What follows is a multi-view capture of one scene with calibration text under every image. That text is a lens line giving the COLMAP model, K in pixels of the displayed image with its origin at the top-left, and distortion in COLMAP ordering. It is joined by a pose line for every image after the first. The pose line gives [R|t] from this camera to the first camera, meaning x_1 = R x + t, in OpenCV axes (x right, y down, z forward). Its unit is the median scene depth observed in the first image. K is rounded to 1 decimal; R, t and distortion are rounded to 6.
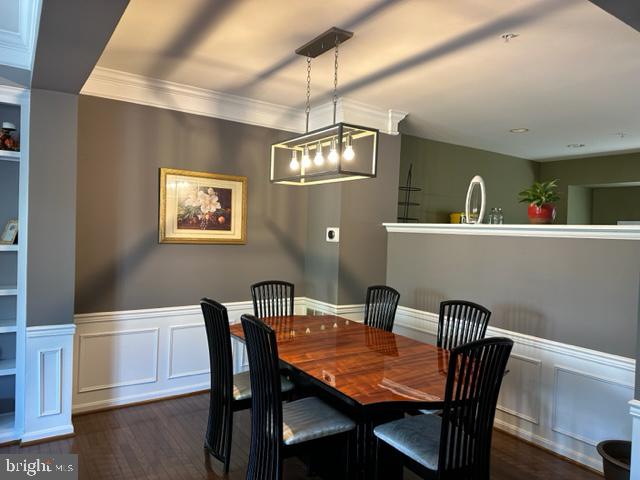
lens RADIAL K [[449.7, 0, 321.3], [0, 449.7, 237.3], [0, 0, 1]] dist [-0.000542, -0.008598]
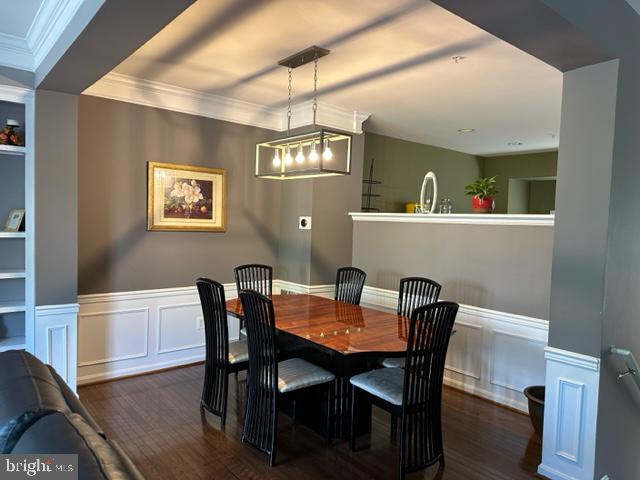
lens RADIAL K [[454.8, 0, 320.0], [0, 454.8, 240.0], [0, 0, 1]] dist [0.038478, -0.076774]
pose [[0.994791, -0.005409, 0.101789, -0.066250], [0.002498, 0.999585, 0.028696, 0.005472], [-0.101902, -0.028292, 0.994392, -0.166344]]
